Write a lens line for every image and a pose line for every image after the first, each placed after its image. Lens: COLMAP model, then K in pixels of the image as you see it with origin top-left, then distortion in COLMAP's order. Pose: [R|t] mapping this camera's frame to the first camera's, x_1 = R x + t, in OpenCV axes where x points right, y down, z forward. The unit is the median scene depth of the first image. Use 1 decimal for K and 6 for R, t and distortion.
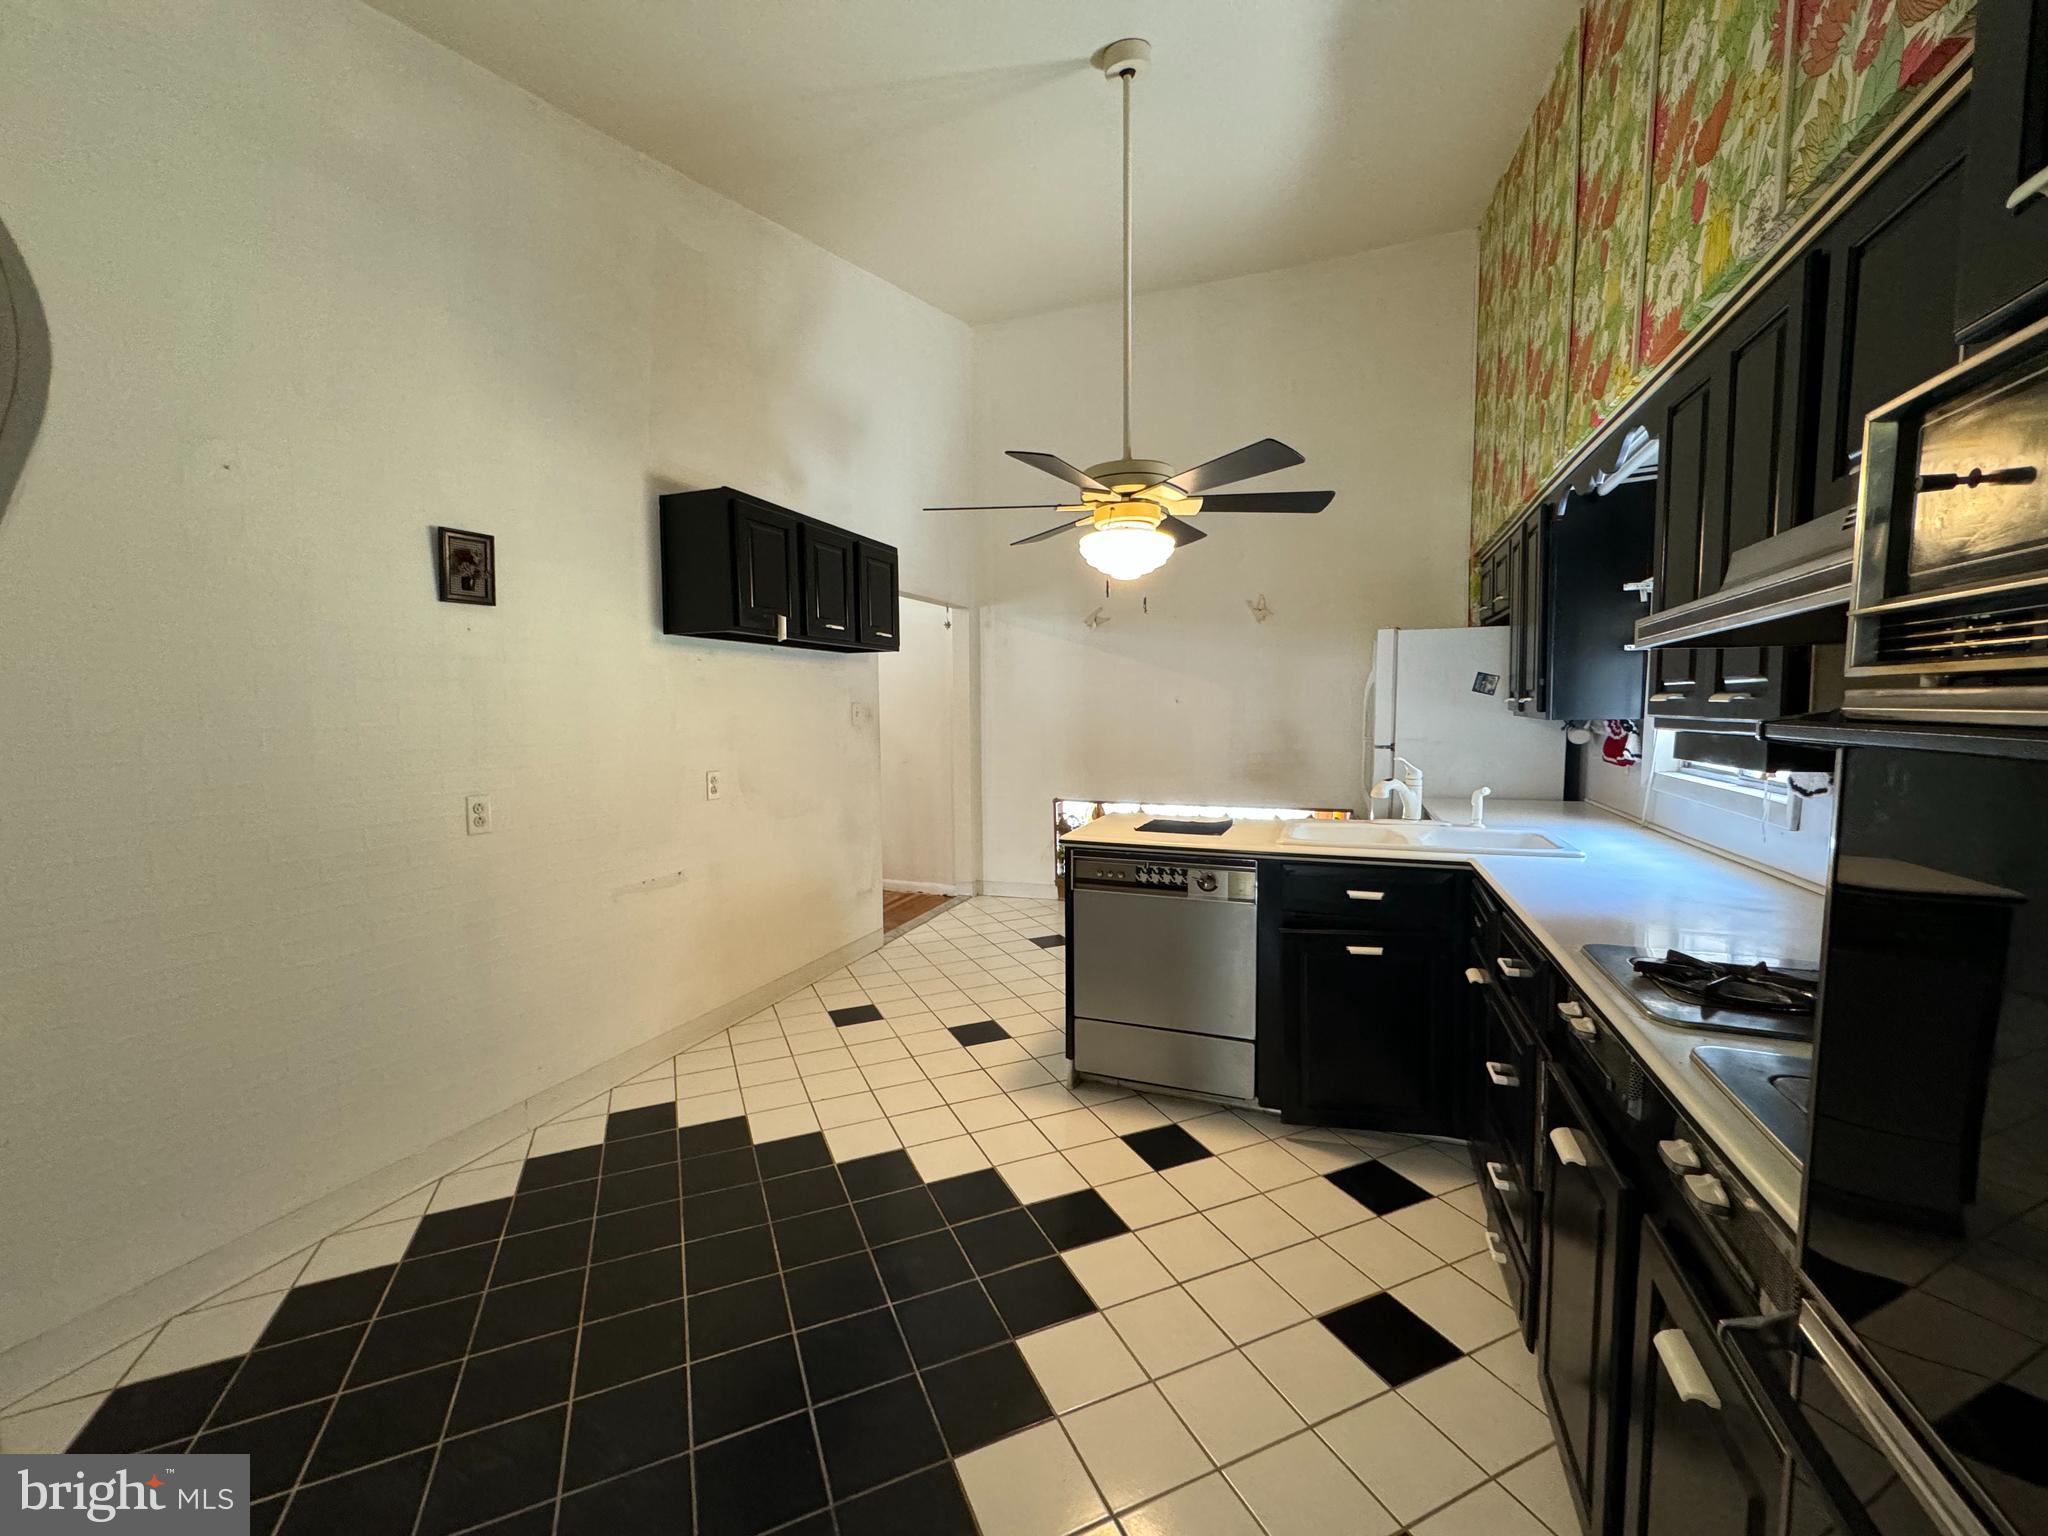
lens RADIAL K [[816.9, 0, 1021.9], [0, 816.9, 769.5], [0, 0, 1]] dist [-0.002754, 0.000440]
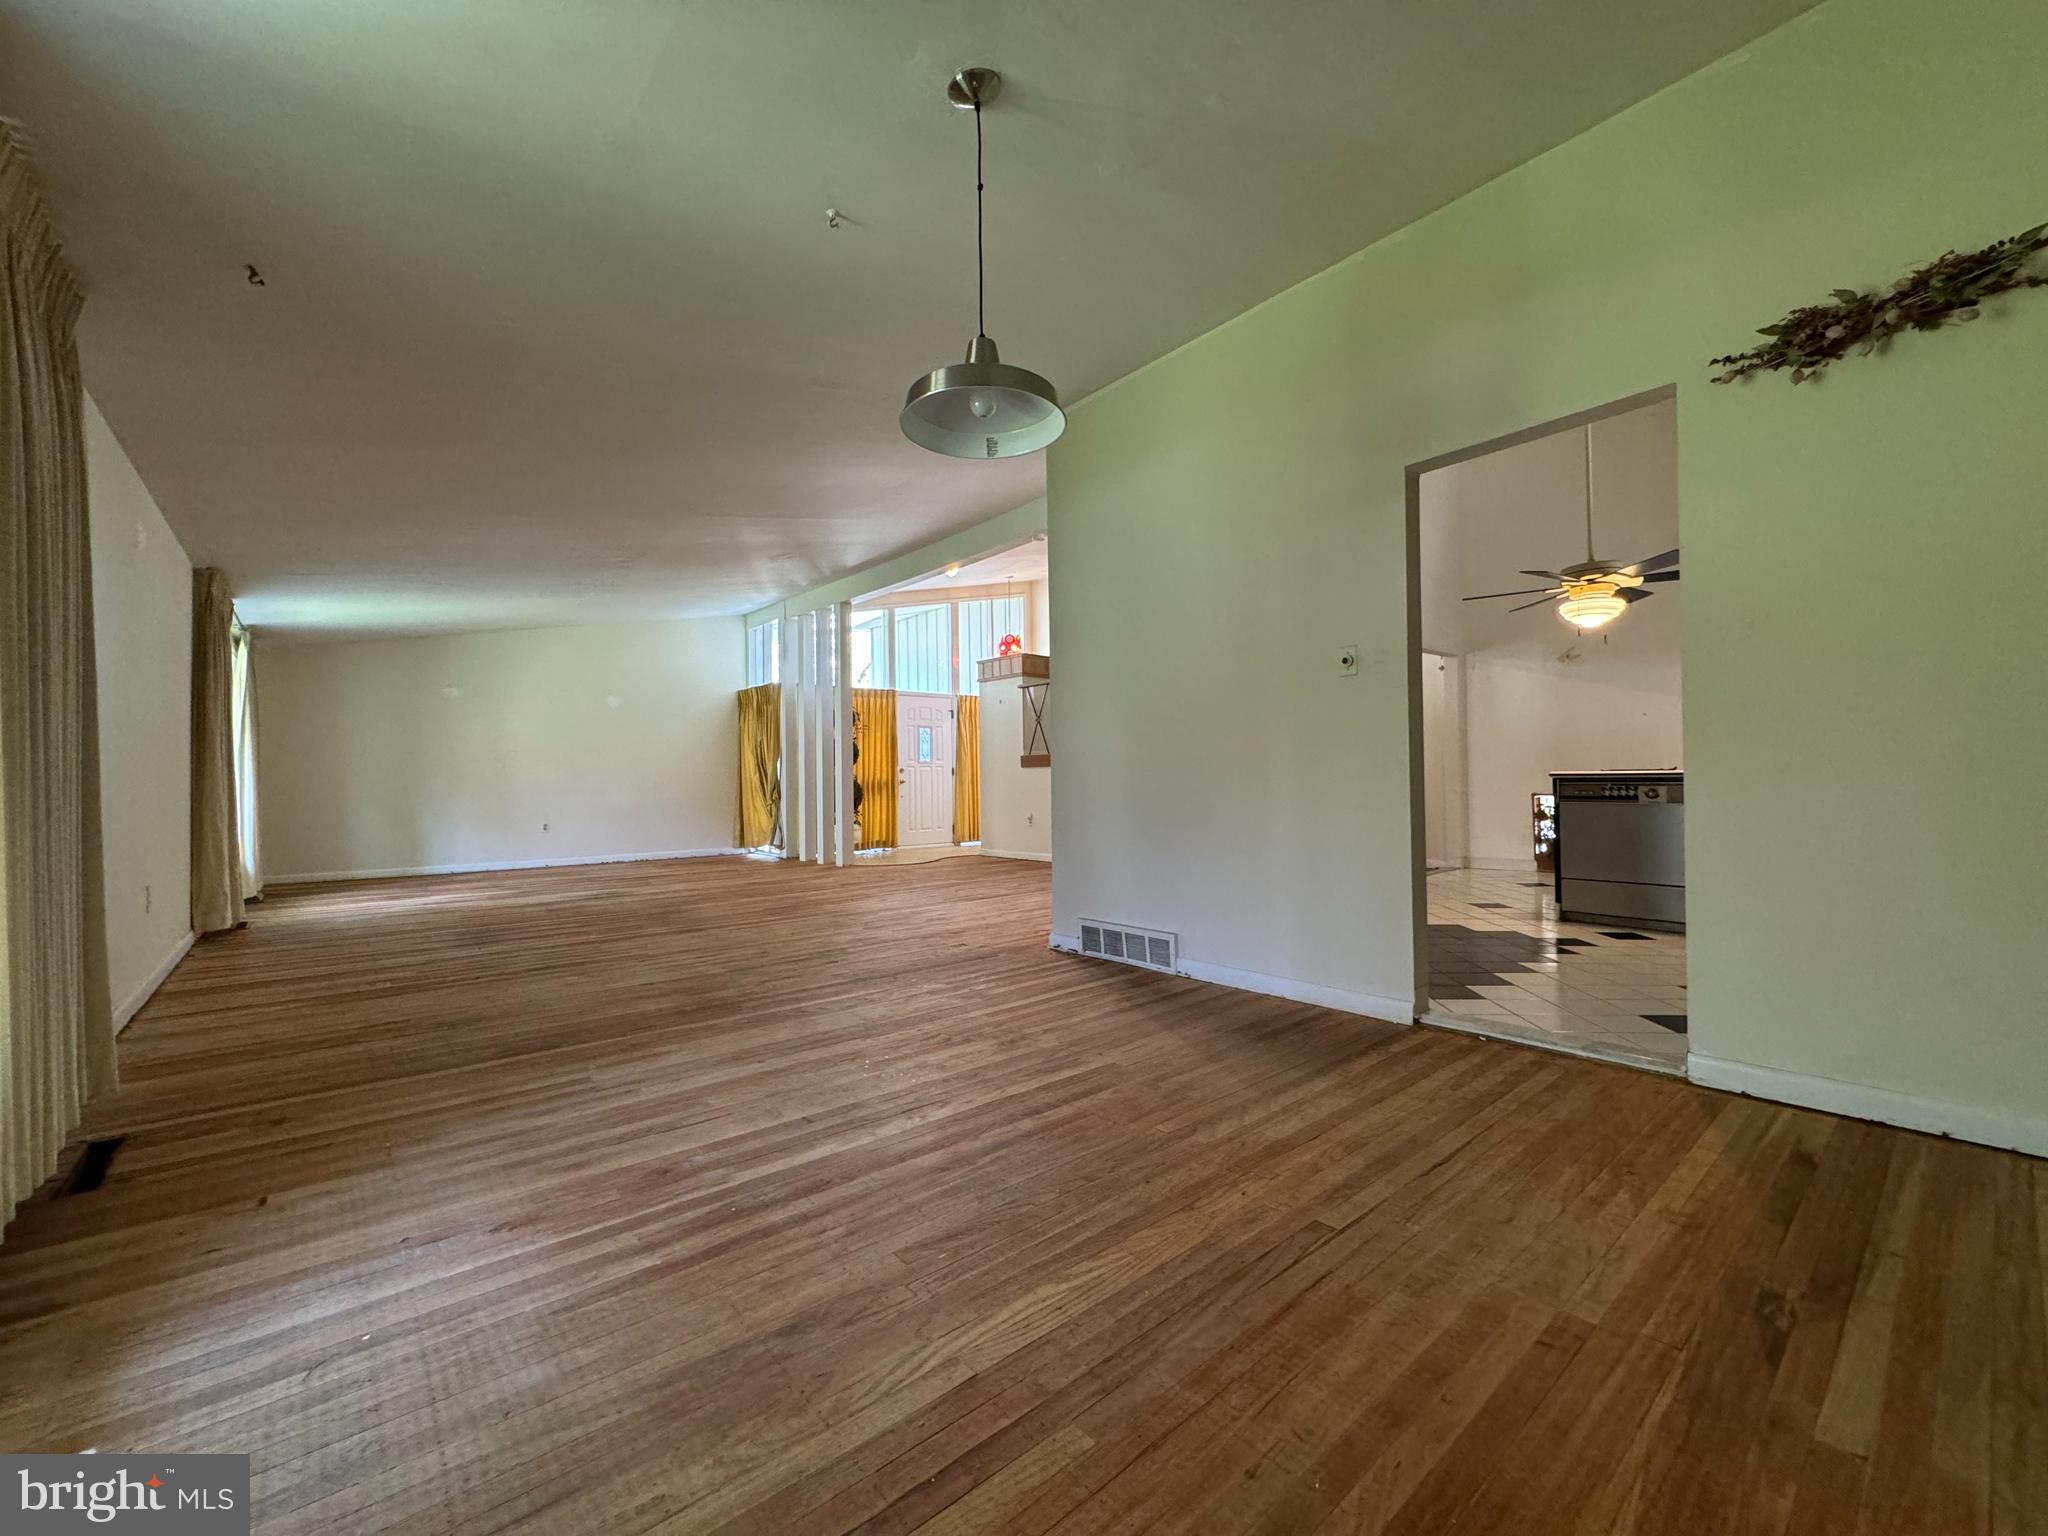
lens RADIAL K [[816.9, 0, 1021.9], [0, 816.9, 769.5], [0, 0, 1]] dist [-0.002754, 0.000440]
pose [[0.879802, -0.008571, -0.475263, -0.112220], [-0.031007, 0.996673, -0.075373, 0.231163], [0.474328, 0.081050, 0.876609, -1.029604]]
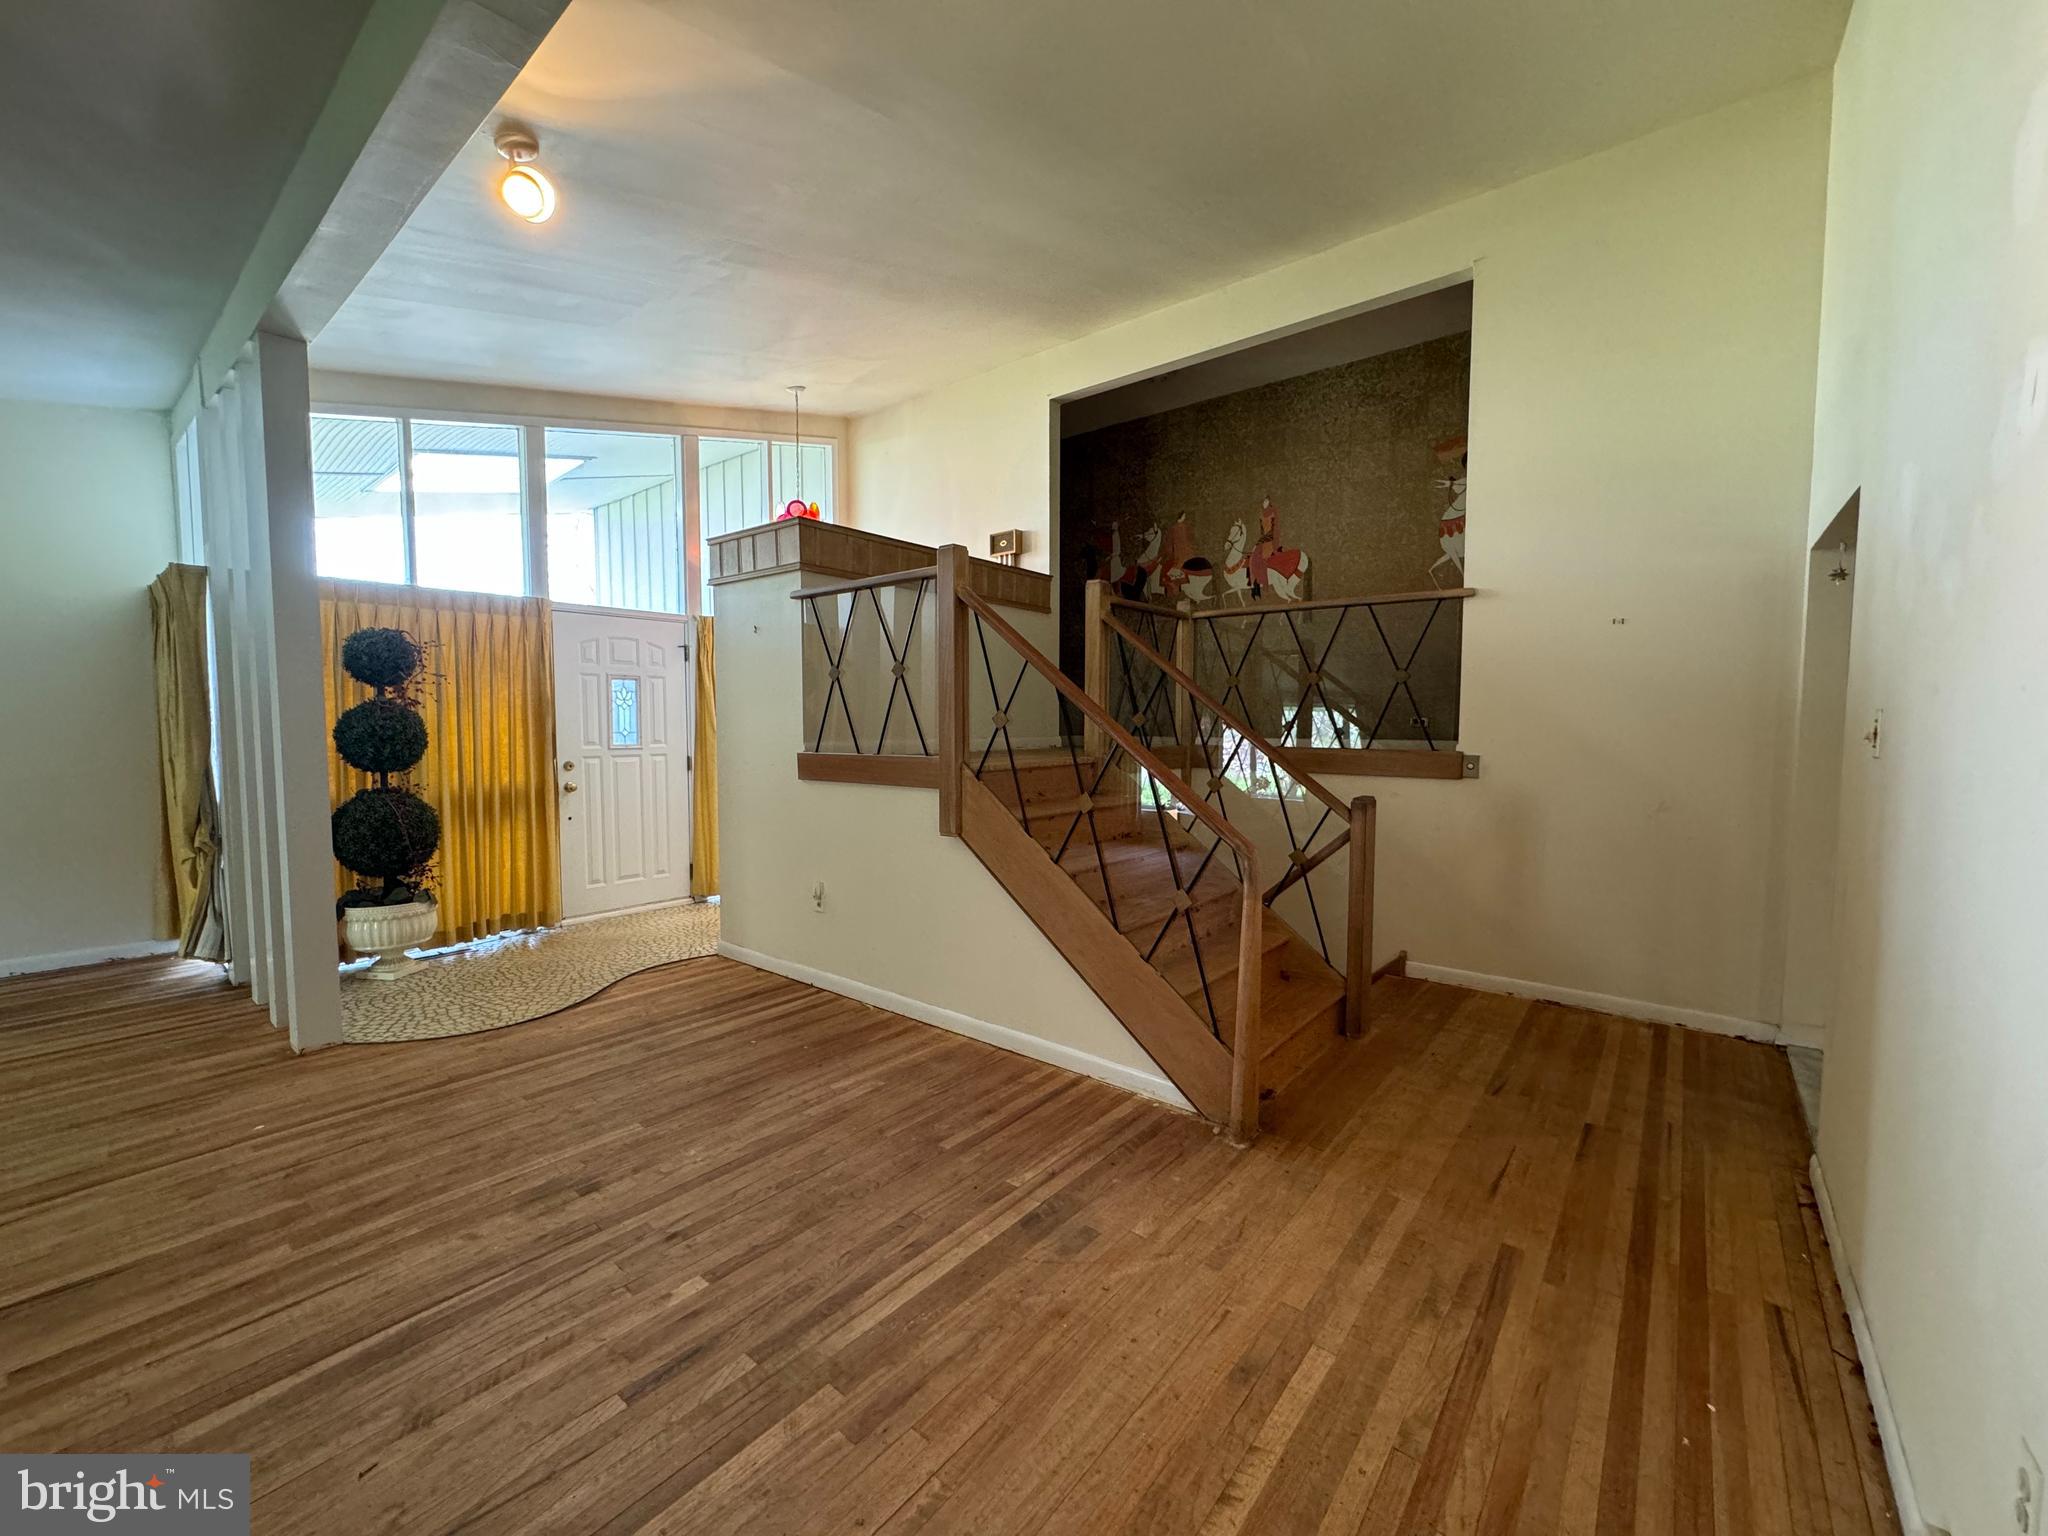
lens RADIAL K [[816.9, 0, 1021.9], [0, 816.9, 769.5], [0, 0, 1]] dist [-0.002754, 0.000440]
pose [[0.950538, 0.026839, -0.309447, -0.828626], [-0.031326, 0.999464, -0.009539, -0.033358], [0.309025, 0.018761, 0.950869, 0.544969]]
